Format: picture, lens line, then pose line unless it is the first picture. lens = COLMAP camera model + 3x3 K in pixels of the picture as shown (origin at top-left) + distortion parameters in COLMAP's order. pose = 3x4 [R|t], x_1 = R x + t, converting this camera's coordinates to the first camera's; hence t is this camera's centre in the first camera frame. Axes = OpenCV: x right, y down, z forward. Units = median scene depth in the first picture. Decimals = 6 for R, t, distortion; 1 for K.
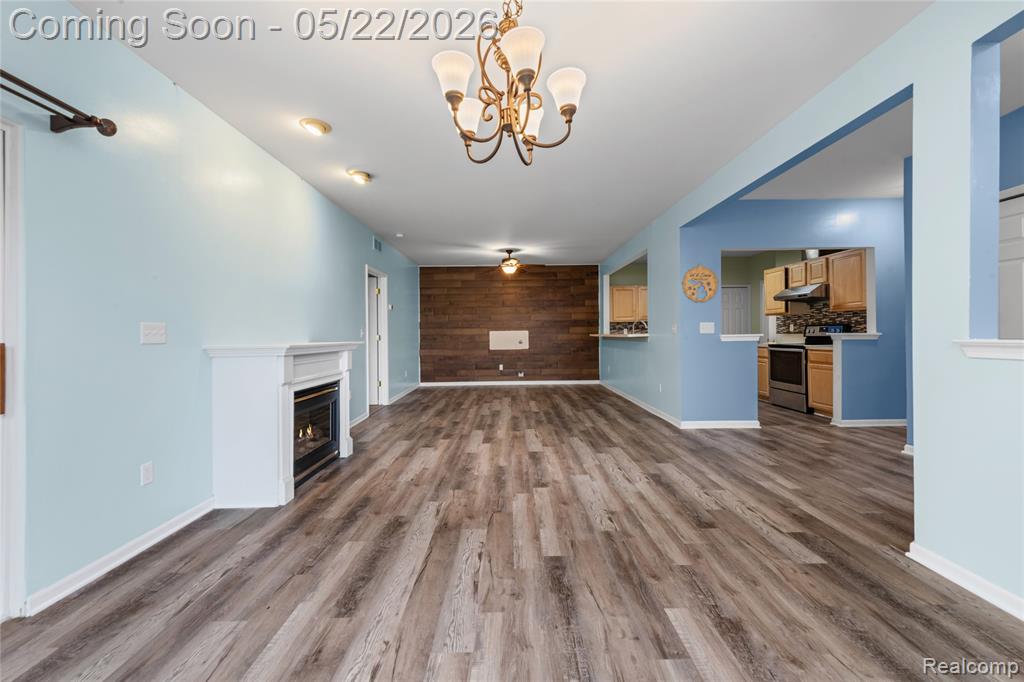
lens RADIAL K [[405.8, 0, 513.8], [0, 405.8, 333.6], [0, 0, 1]] dist [0.016874, -0.005079]
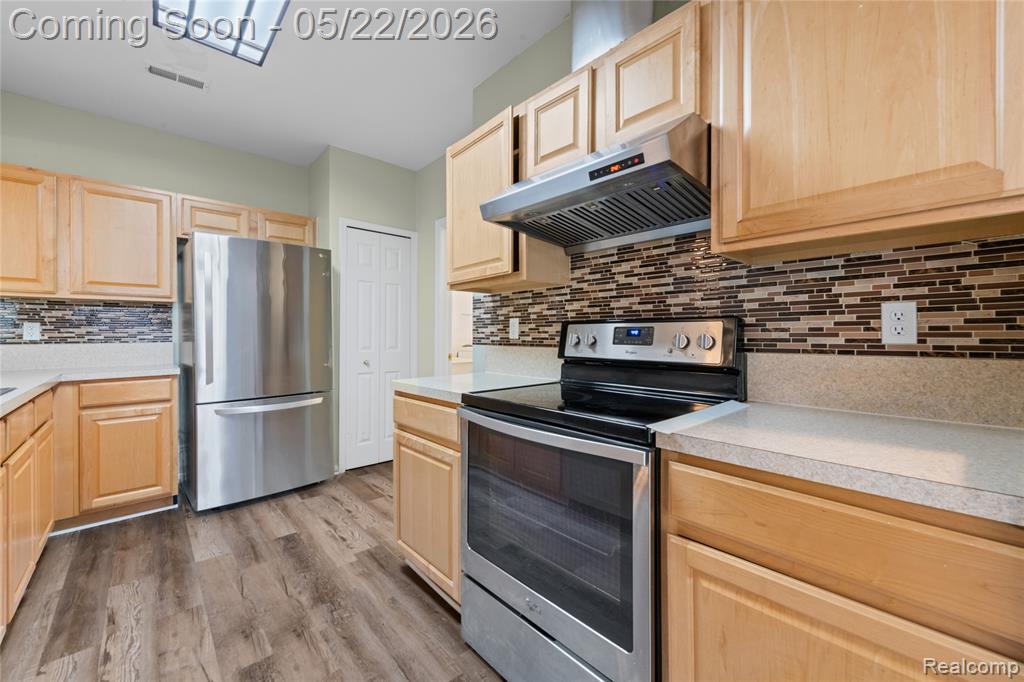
lens RADIAL K [[405.8, 0, 508.1], [0, 405.8, 333.5], [0, 0, 1]] dist [0.016874, -0.005079]
pose [[0.752116, 0.014361, 0.658874, 0.648336], [-0.011062, 0.999897, -0.009166, -0.009915], [-0.658938, -0.000395, 0.752197, 1.069488]]
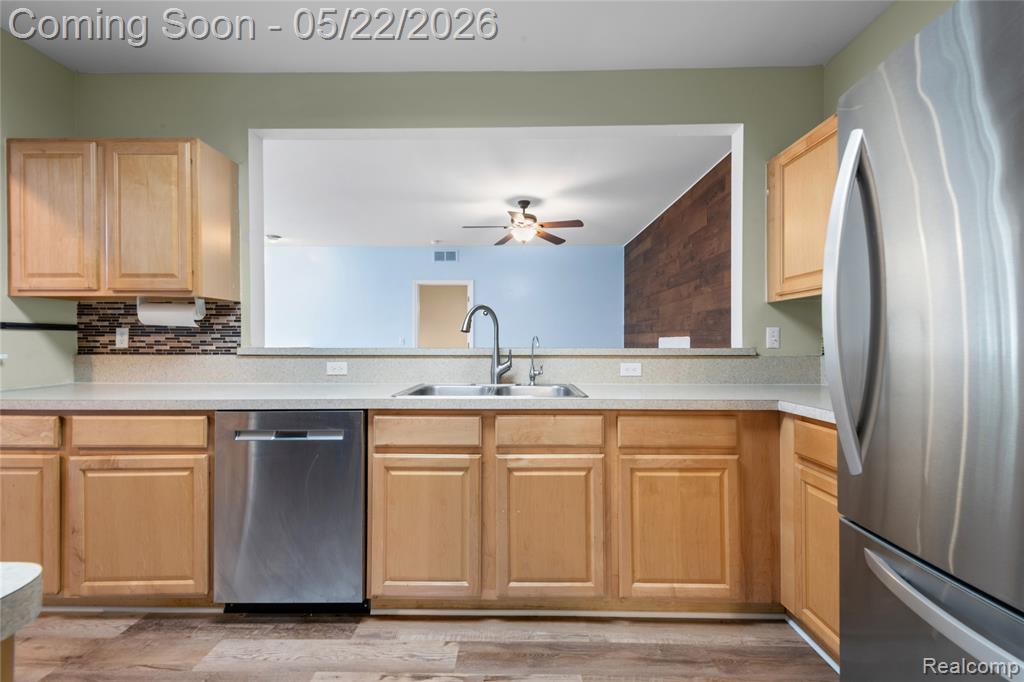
lens RADIAL K [[405.8, 0, 512.6], [0, 405.8, 340.7], [0, 0, 1]] dist [0.016874, -0.005079]
pose [[-0.027435, 0.011526, -0.999557, 0.922512], [0.001368, 0.999933, 0.011493, -0.014455], [0.999623, -0.001052, -0.027449, 1.575196]]
